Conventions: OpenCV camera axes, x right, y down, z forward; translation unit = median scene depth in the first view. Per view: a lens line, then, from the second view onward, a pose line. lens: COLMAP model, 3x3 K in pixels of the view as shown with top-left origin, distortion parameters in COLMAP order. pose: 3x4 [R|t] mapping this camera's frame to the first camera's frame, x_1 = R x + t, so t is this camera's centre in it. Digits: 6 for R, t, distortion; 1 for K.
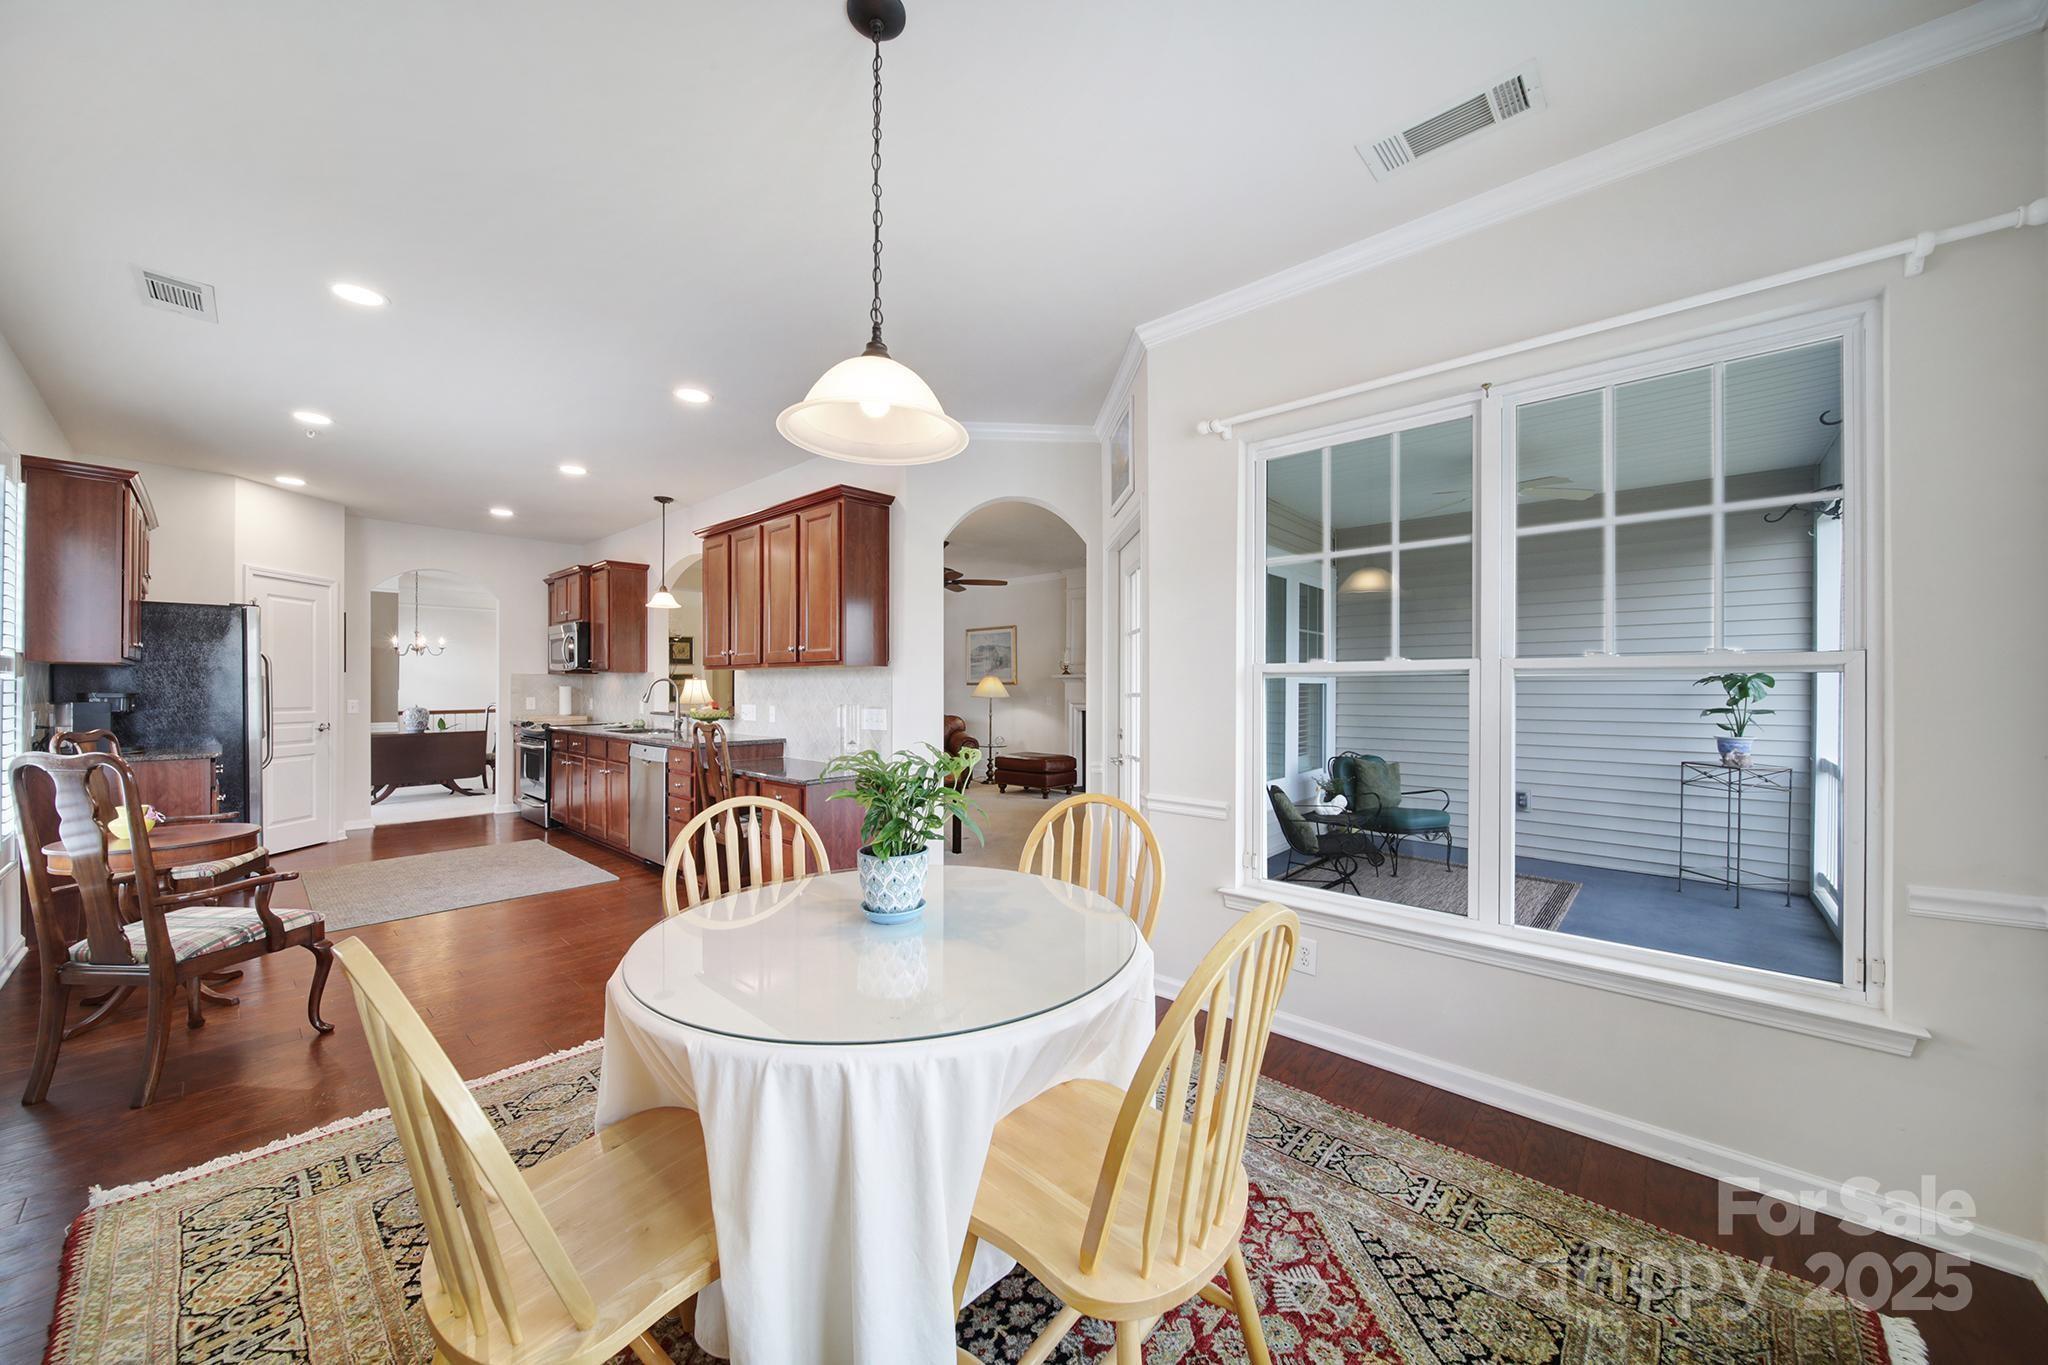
lens RADIAL K [[726.6, 0, 1023.1], [0, 726.6, 686.7], [0, 0, 1]] dist [0.000293, -0.000081]
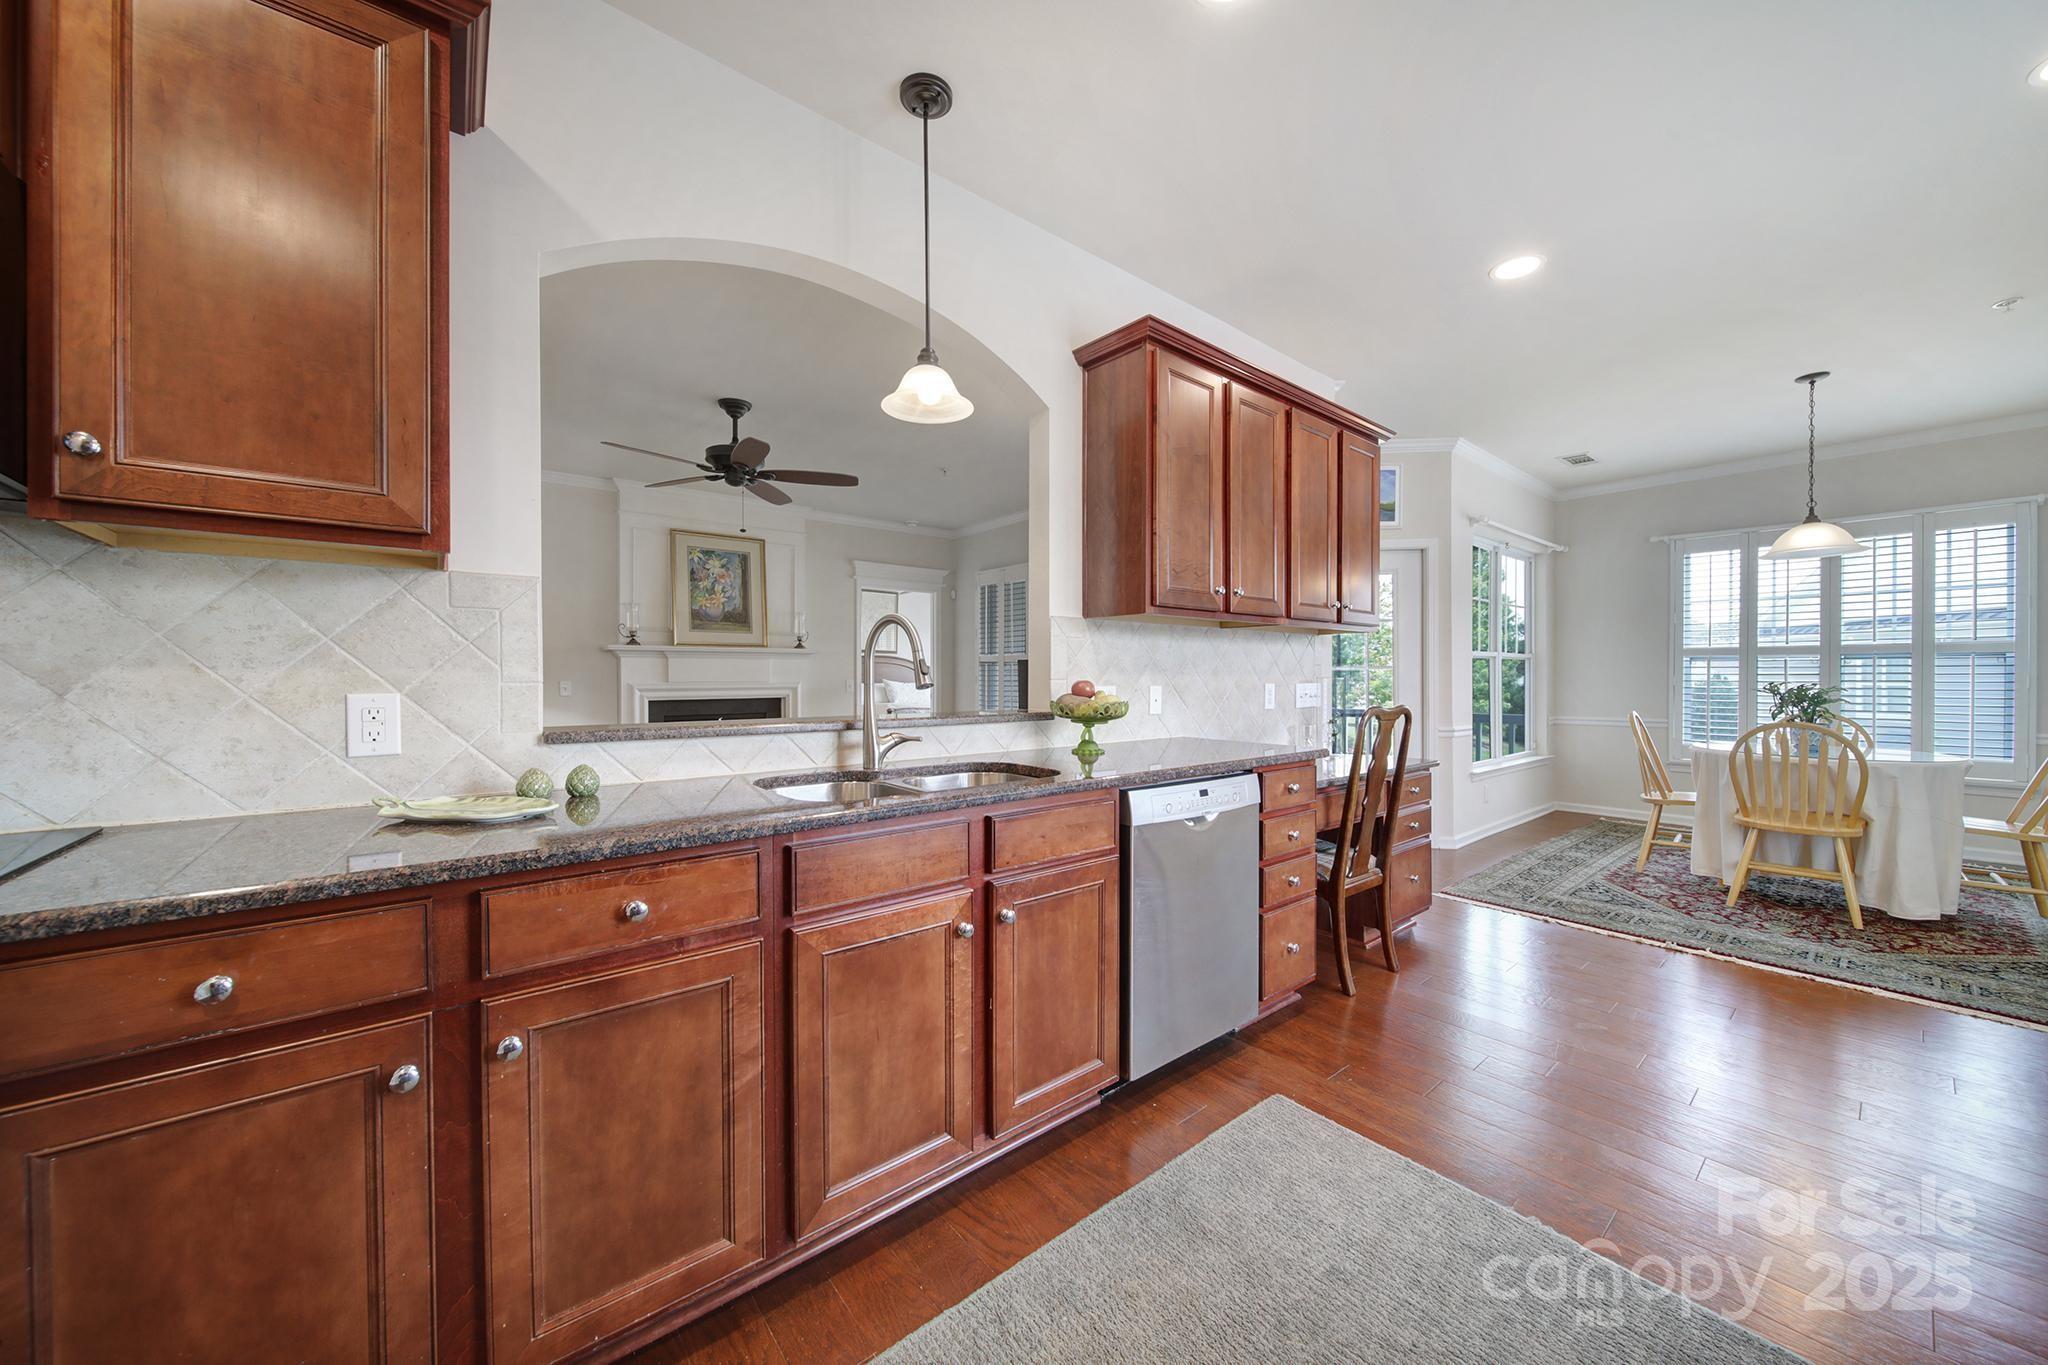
lens RADIAL K [[725.1, 0, 1026.8], [0, 725.1, 677.6], [0, 0, 1]] dist [-0.001936, -0.000056]
pose [[0.149395, -0.001163, 0.988777, -0.731839], [-0.001380, 0.999998, 0.001385, 0.014912], [-0.988777, -0.001571, 0.149393, 0.795796]]
